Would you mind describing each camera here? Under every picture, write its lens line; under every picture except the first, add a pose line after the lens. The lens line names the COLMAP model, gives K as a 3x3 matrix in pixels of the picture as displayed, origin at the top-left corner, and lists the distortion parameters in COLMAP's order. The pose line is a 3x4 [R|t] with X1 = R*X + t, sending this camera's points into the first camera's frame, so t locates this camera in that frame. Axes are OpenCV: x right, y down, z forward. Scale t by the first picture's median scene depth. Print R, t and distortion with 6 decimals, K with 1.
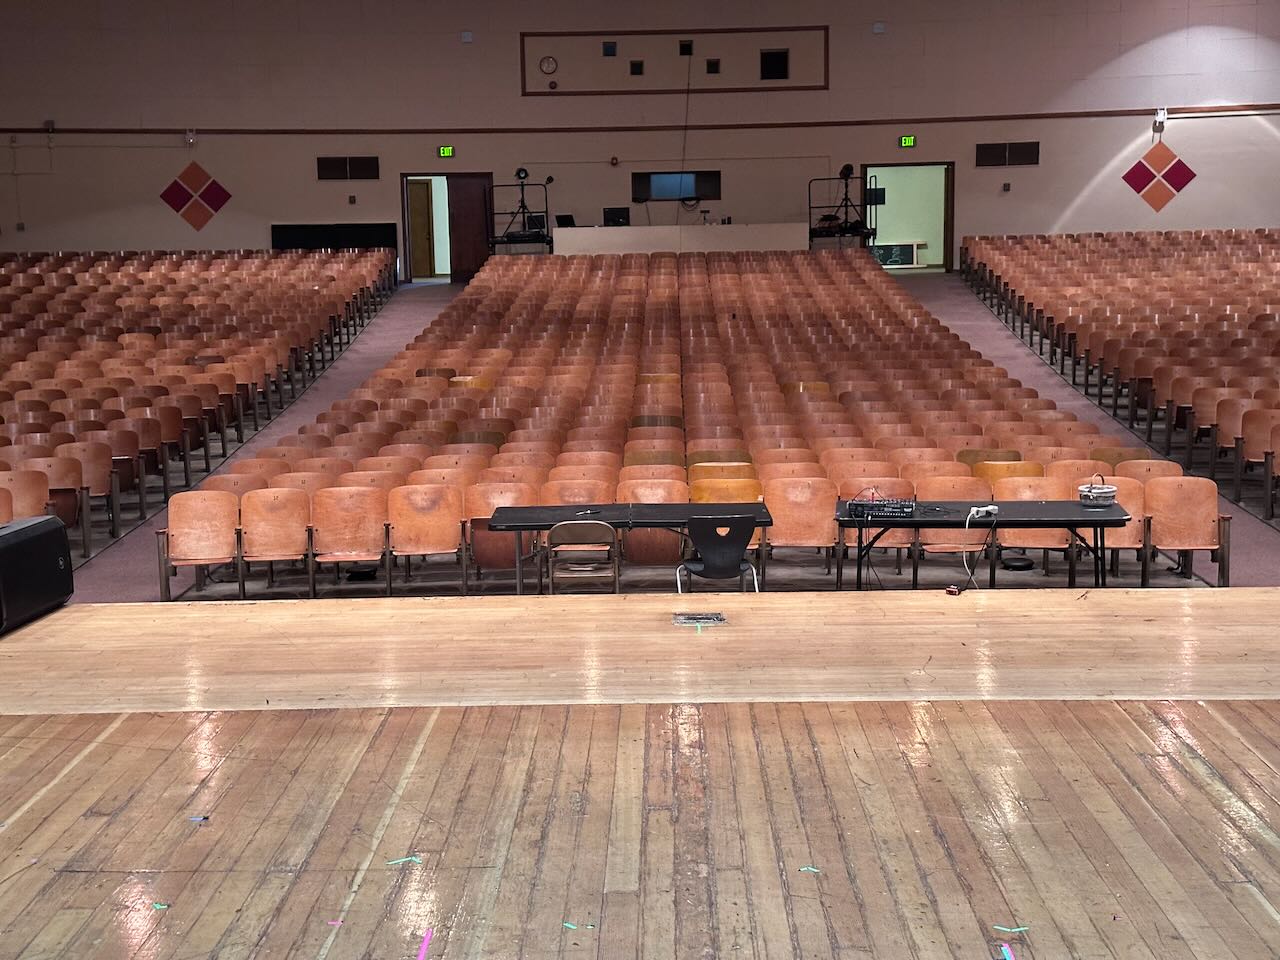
lens RADIAL K [[1791.7, 0, 640.0], [0, 1791.7, 480.0], [0, 0, 1]] dist [0.100500, 0.074894]
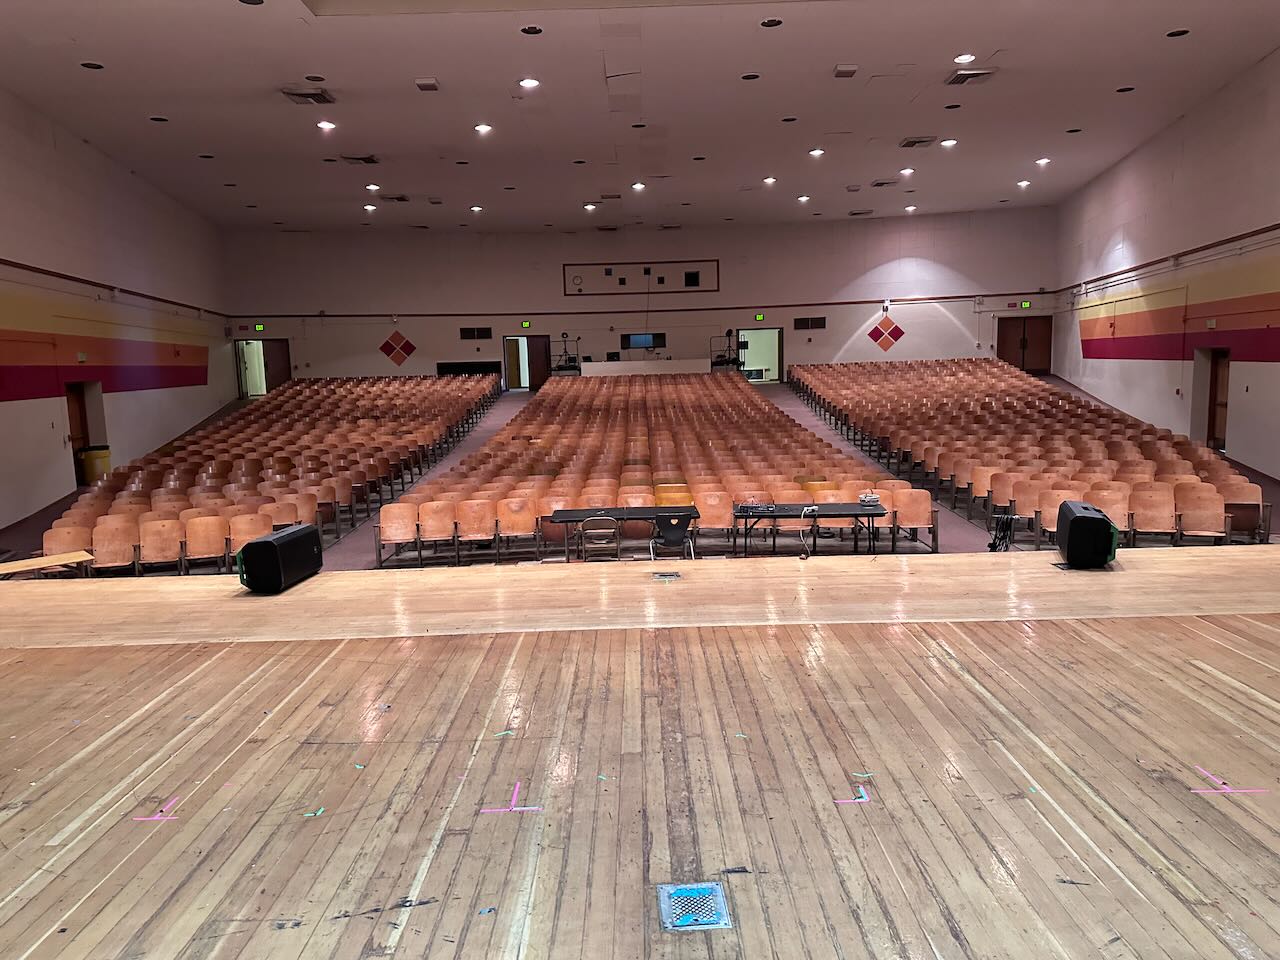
lens RADIAL K [[894.5, 0, 643.8], [0, 894.5, 475.5], [0, 0, 1]] dist [0.139867, -0.201648]
pose [[0.999699, -0.013136, 0.020725, -0.001615], [0.013415, 0.999820, -0.013385, -0.002702], [-0.020545, 0.013659, 0.999696, 0.017369]]
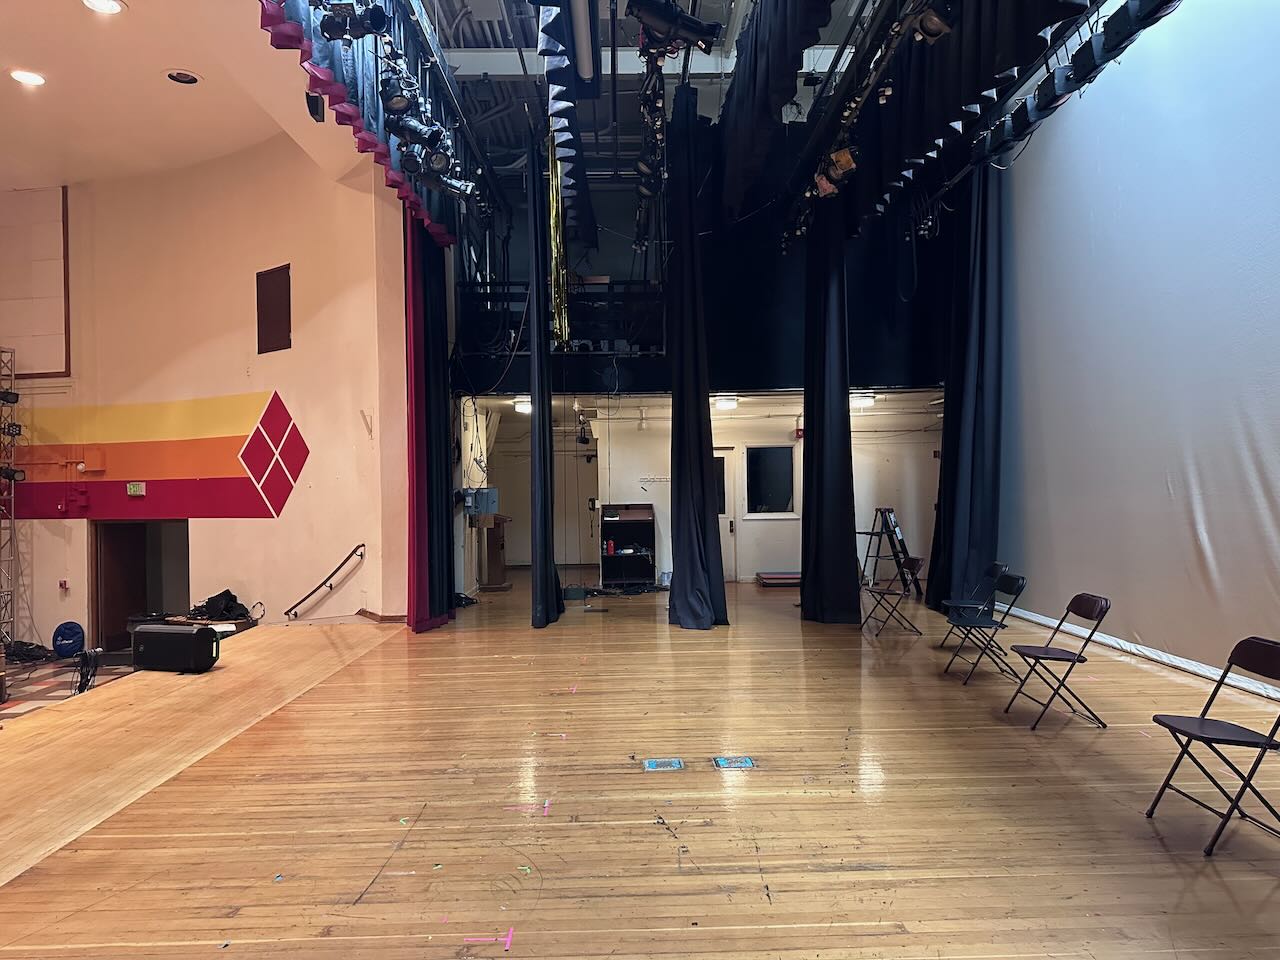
lens RADIAL K [[896.1, 0, 647.3], [0, 896.1, 481.0], [0, 0, 1]] dist [0.083790, -0.103035]
pose [[-0.044579, 0.026030, 0.998667, -0.141685], [0.156225, 0.987543, -0.018767, -0.010347], [-0.986715, 0.155180, -0.048090, 0.096480]]
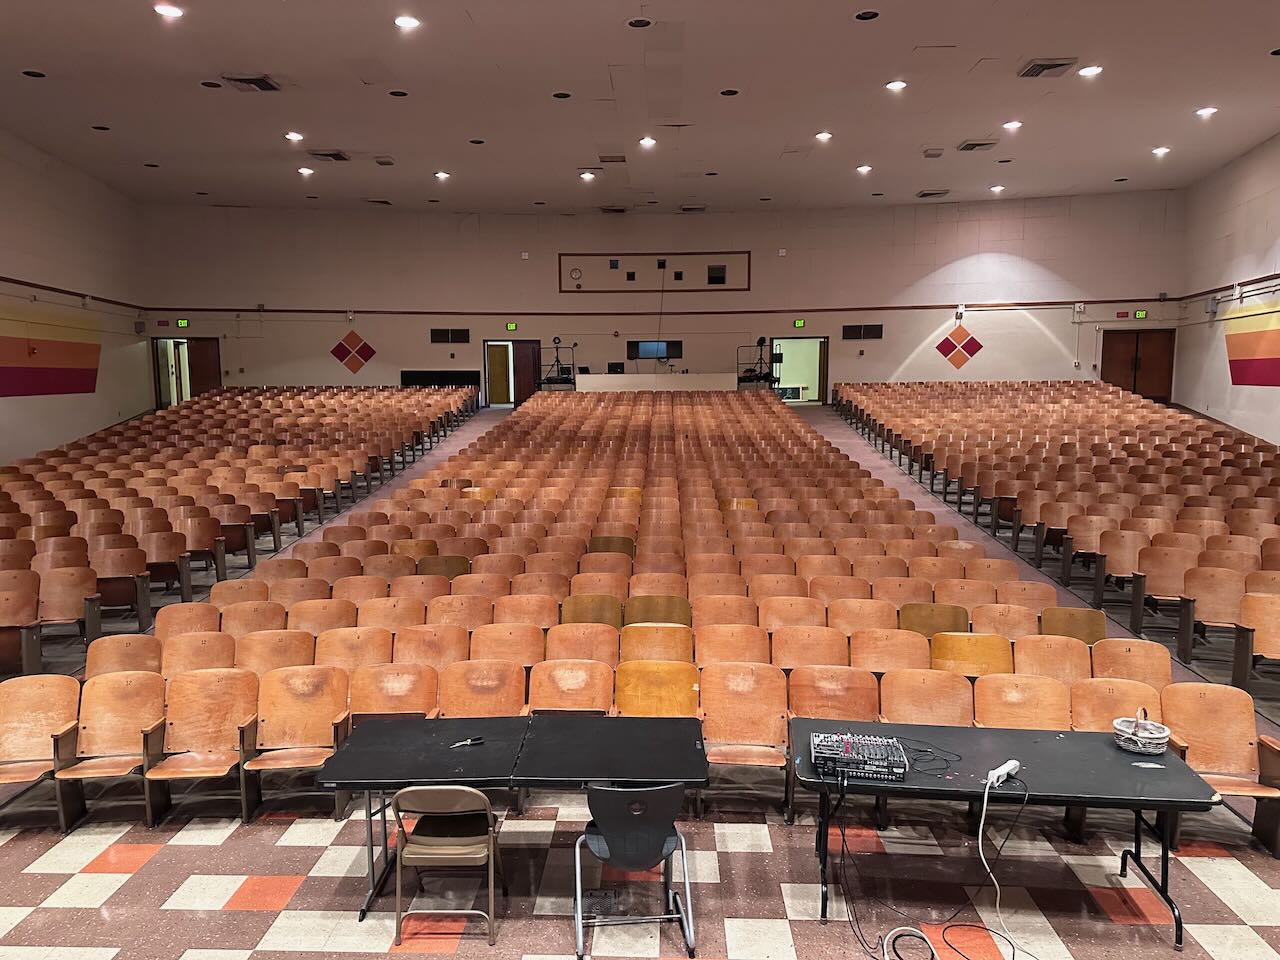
lens RADIAL K [[894.2, 0, 636.5], [0, 894.2, 476.1], [0, 0, 1]] dist [0.131344, -0.201514]
pose [[0.999838, 0.013284, -0.012114, 0.015918], [-0.013612, 0.999531, -0.027424, -0.029633], [0.011744, 0.027585, 0.999550, 0.211012]]
